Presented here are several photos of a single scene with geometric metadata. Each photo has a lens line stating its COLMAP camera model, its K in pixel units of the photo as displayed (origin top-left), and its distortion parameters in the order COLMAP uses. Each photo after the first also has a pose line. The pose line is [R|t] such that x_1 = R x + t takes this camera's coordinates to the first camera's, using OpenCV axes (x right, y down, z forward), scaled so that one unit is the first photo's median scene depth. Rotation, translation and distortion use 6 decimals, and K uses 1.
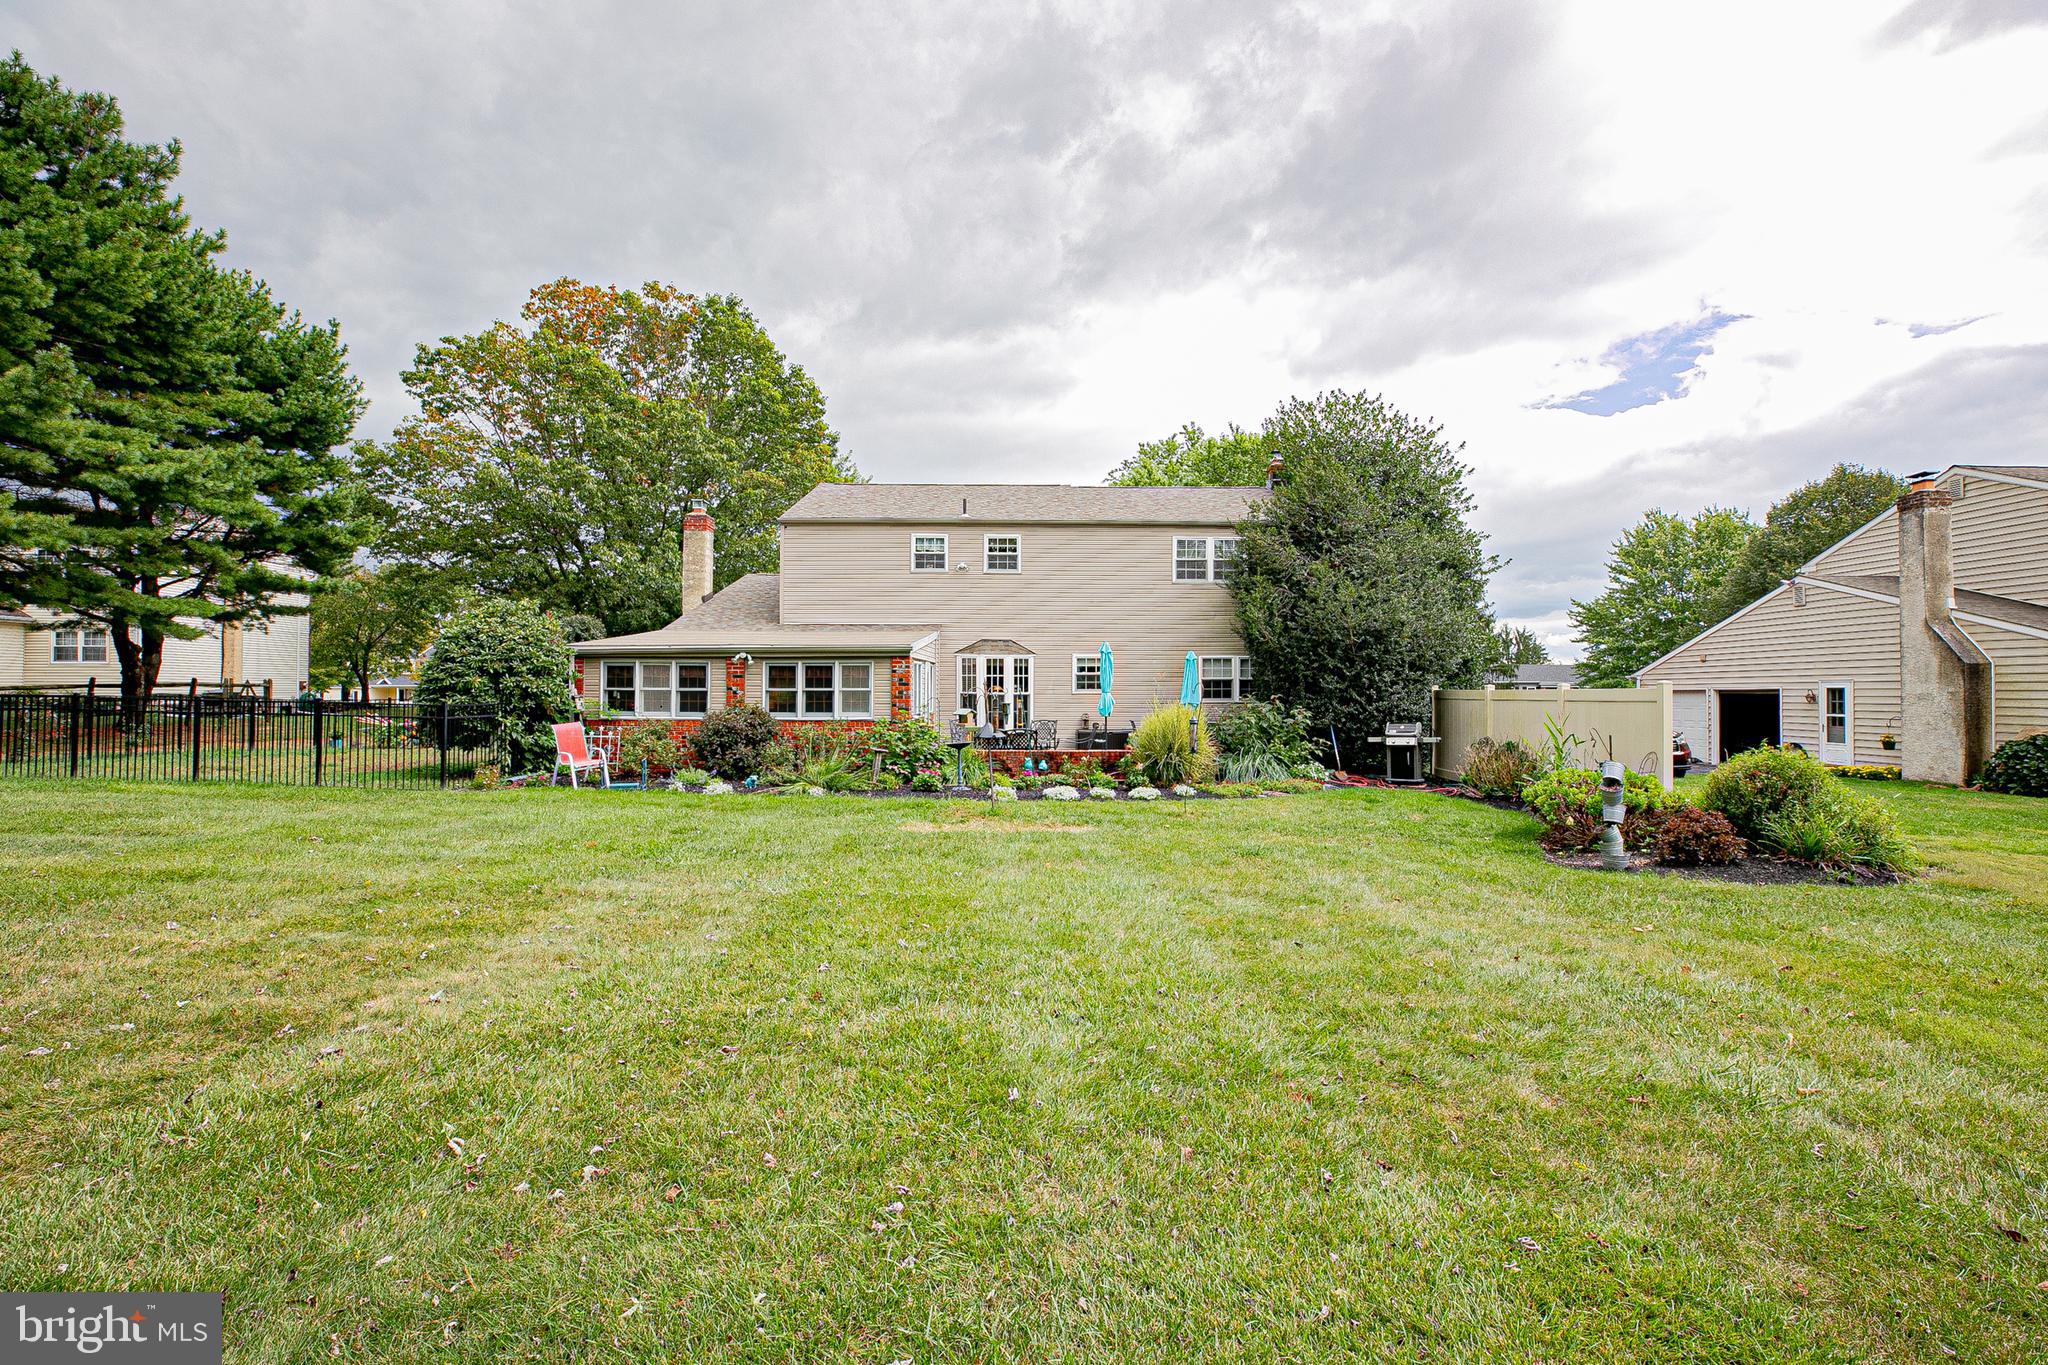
lens RADIAL K [[942.6, 0, 1023.5], [0, 942.6, 686.2], [0, 0, 1]] dist [-0.025079, 0.006277]
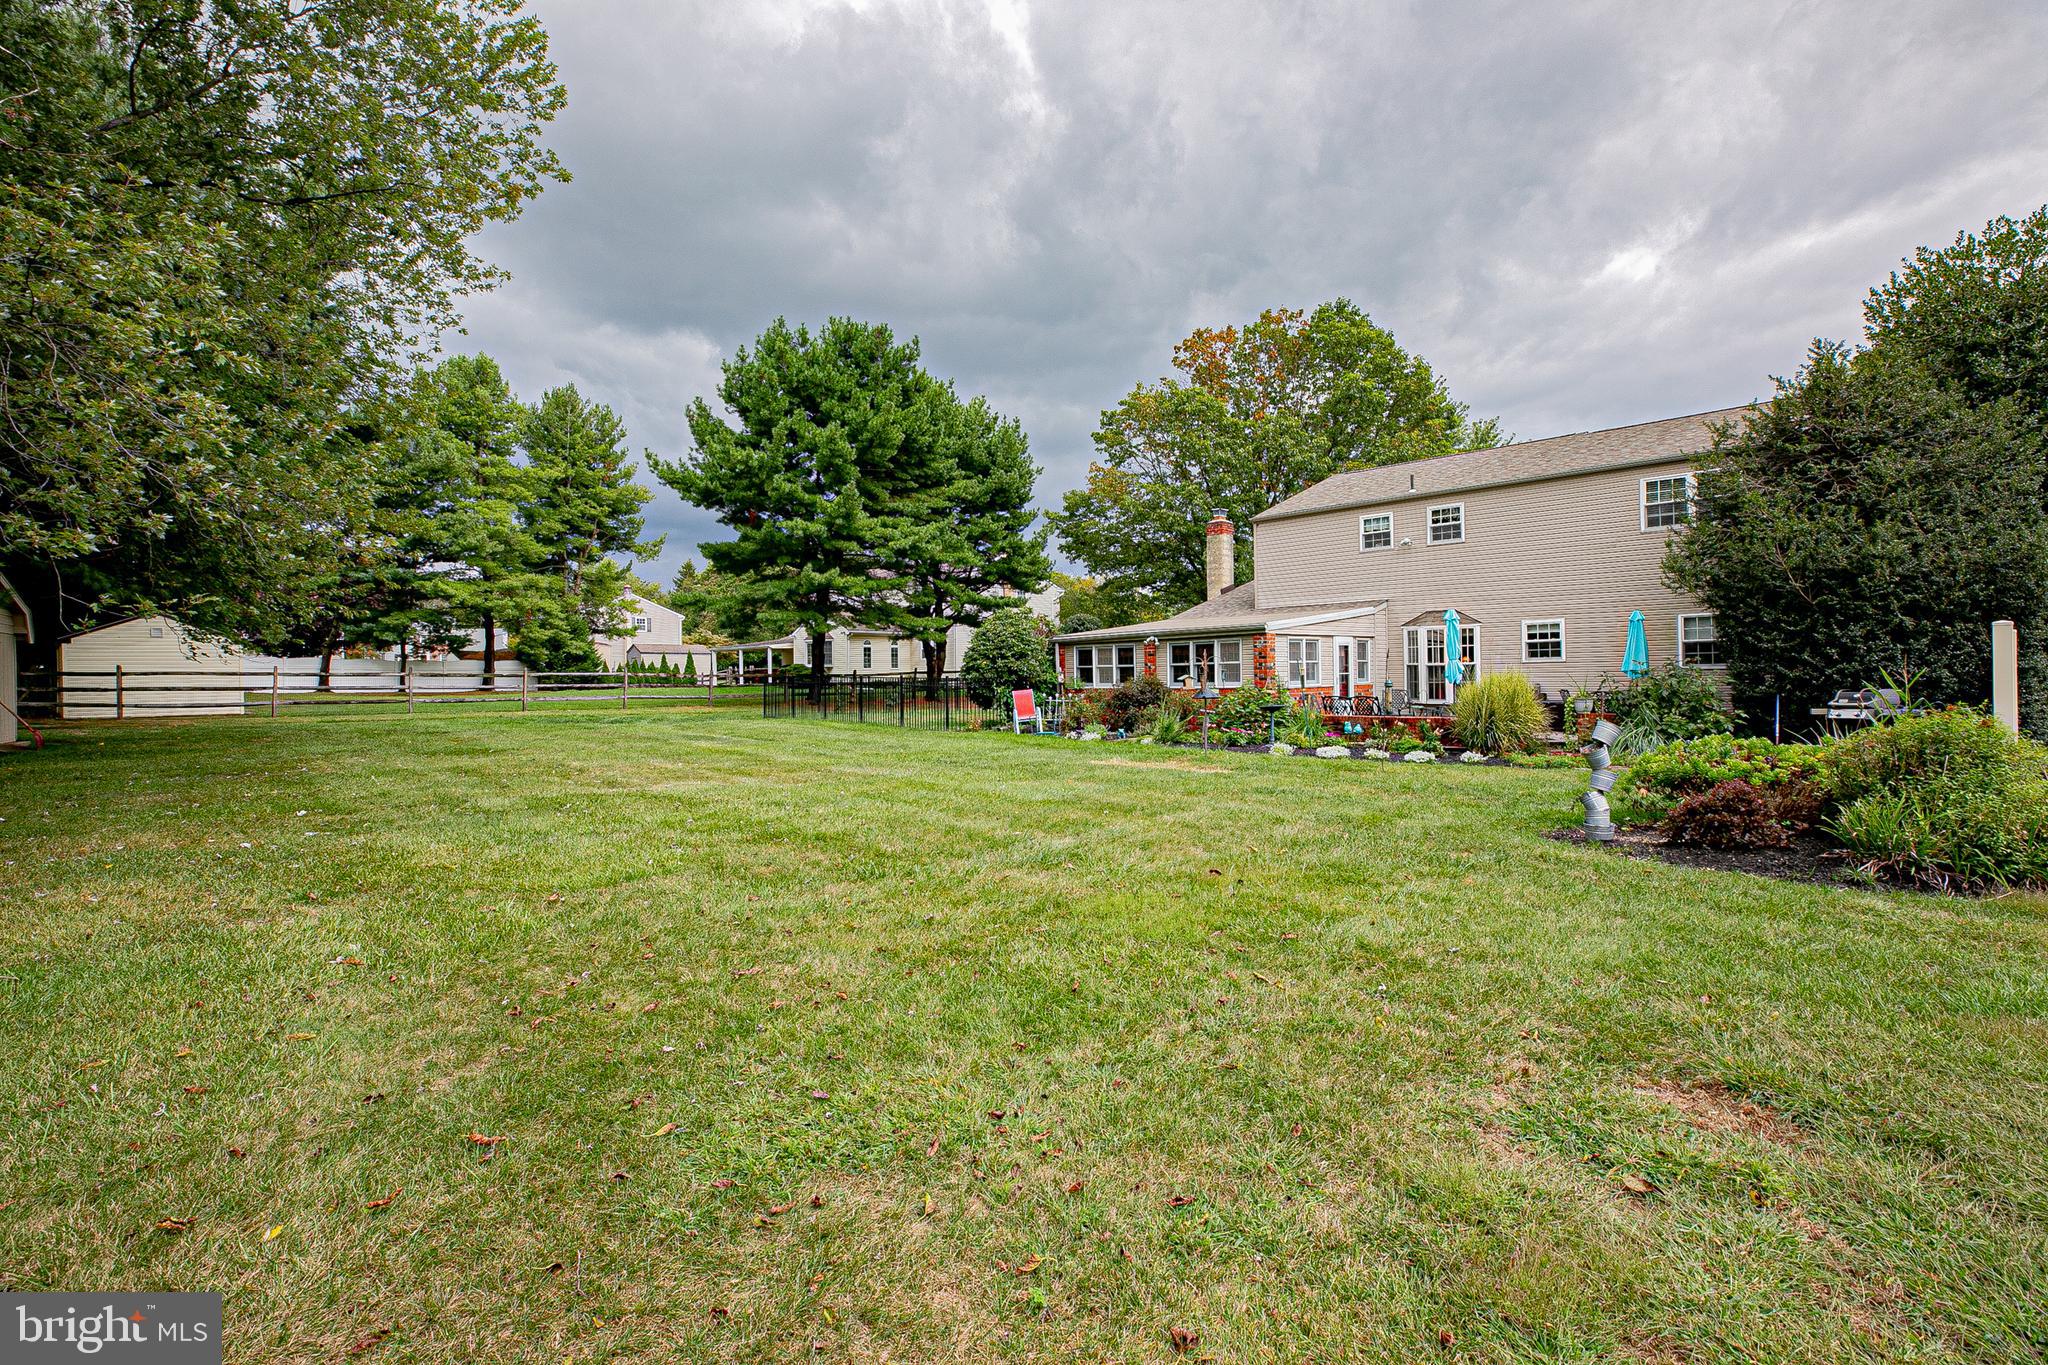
lens RADIAL K [[942.6, 0, 1017.0], [0, 942.6, 677.4], [0, 0, 1]] dist [-0.025079, 0.006277]
pose [[0.681813, -0.012907, -0.731413, 0.394241], [0.019554, 0.999809, 0.000585, 0.012324], [0.731265, -0.014701, 0.681935, -0.011409]]
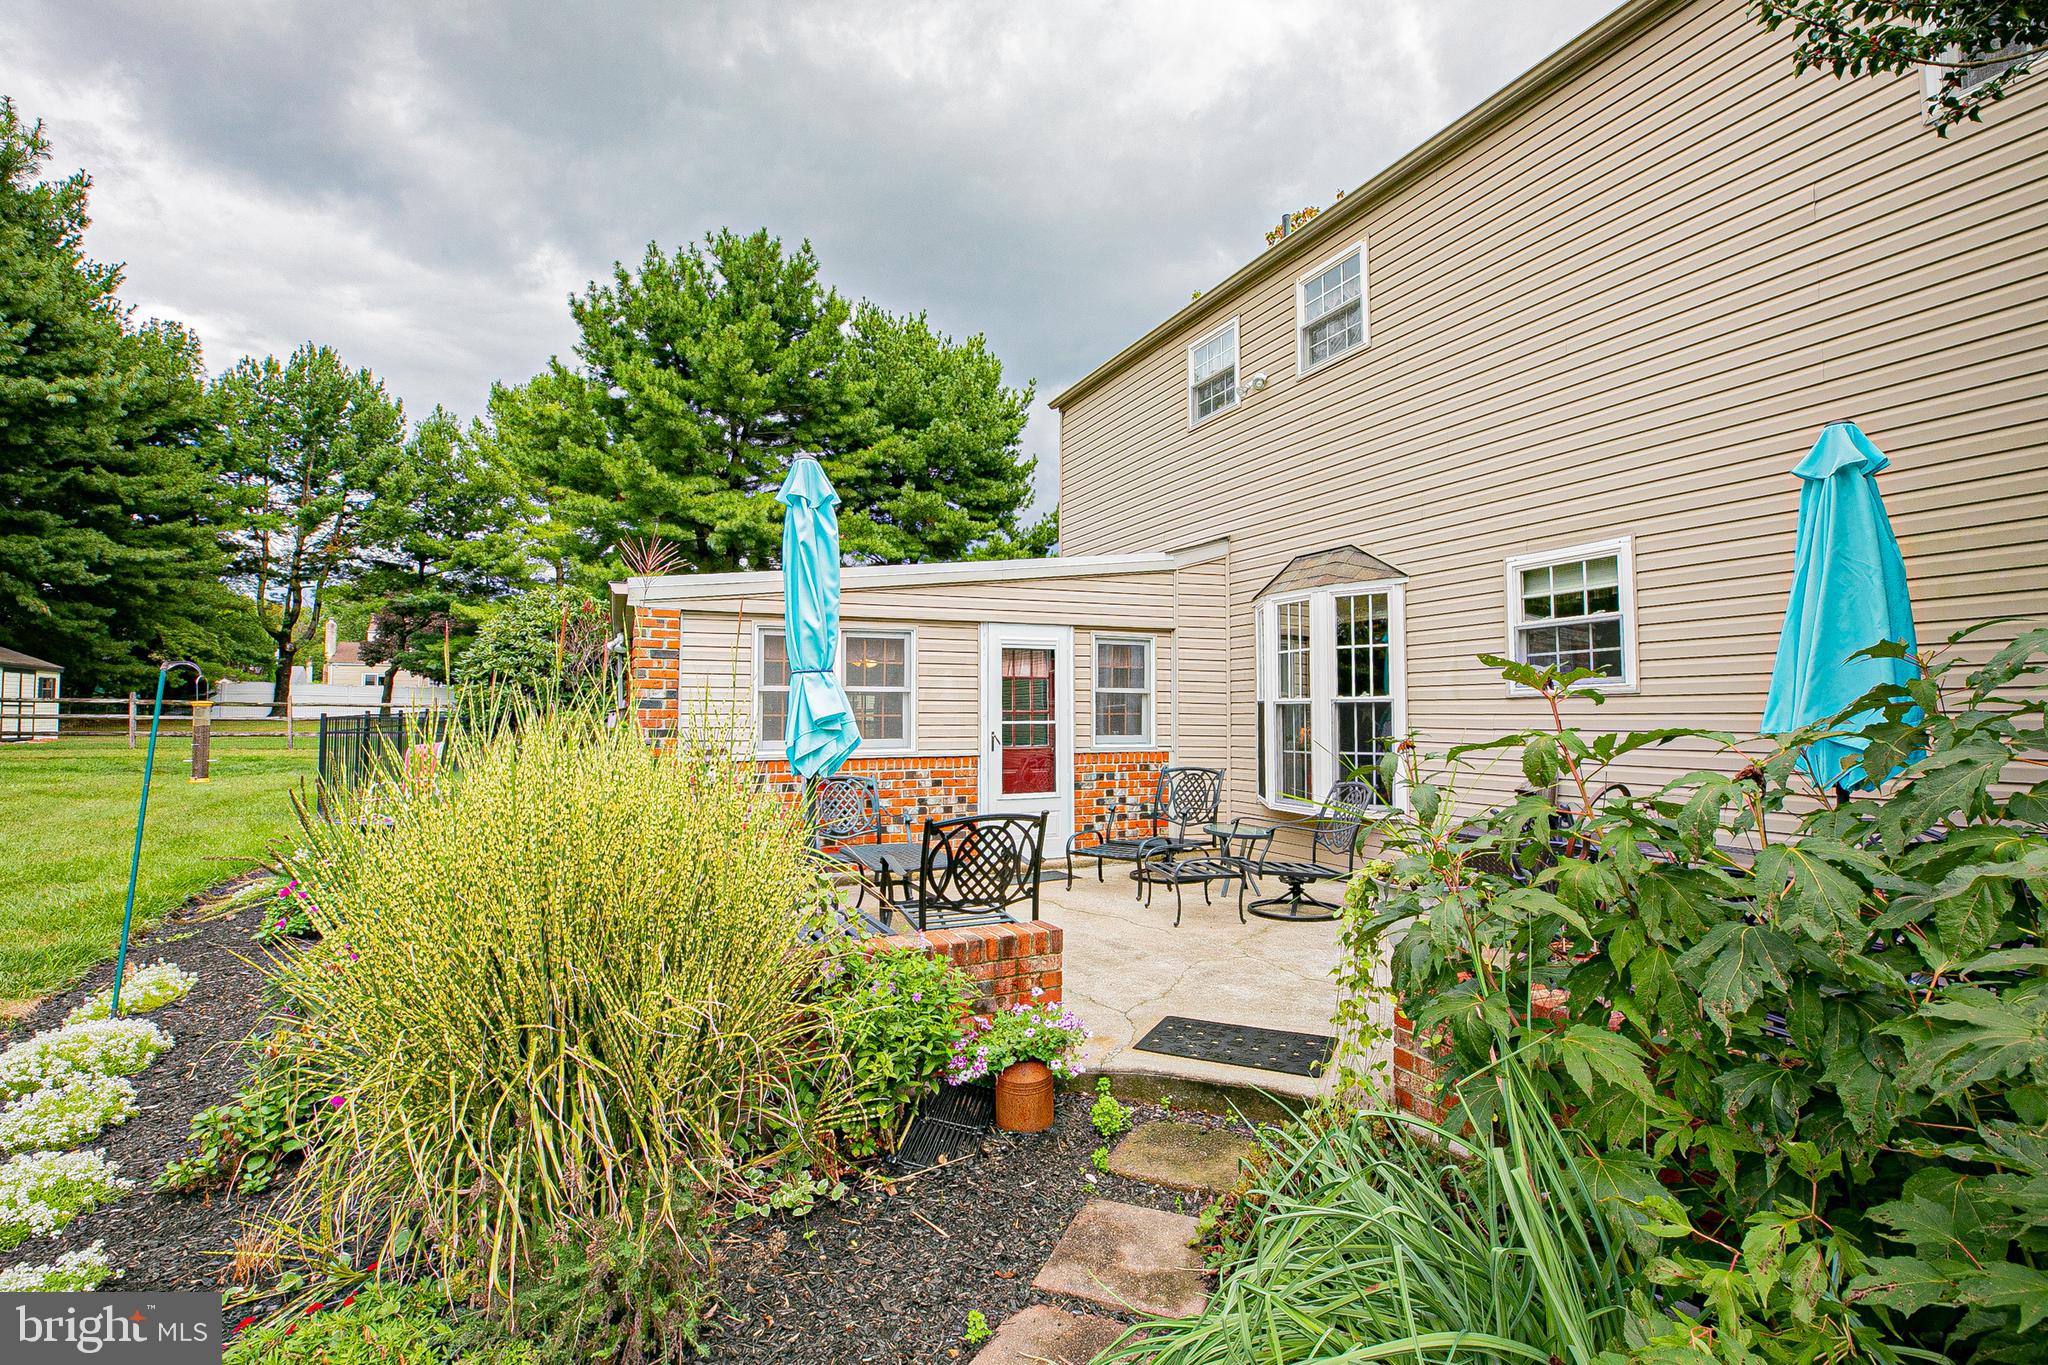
lens RADIAL K [[942.6, 0, 1025.3], [0, 942.6, 691.9], [0, 0, 1]] dist [-0.025079, 0.006277]
pose [[0.391621, -0.027206, -0.919724, 0.257015], [0.009890, 0.999629, -0.025359, 0.012517], [0.920074, 0.000835, 0.391745, 0.756133]]
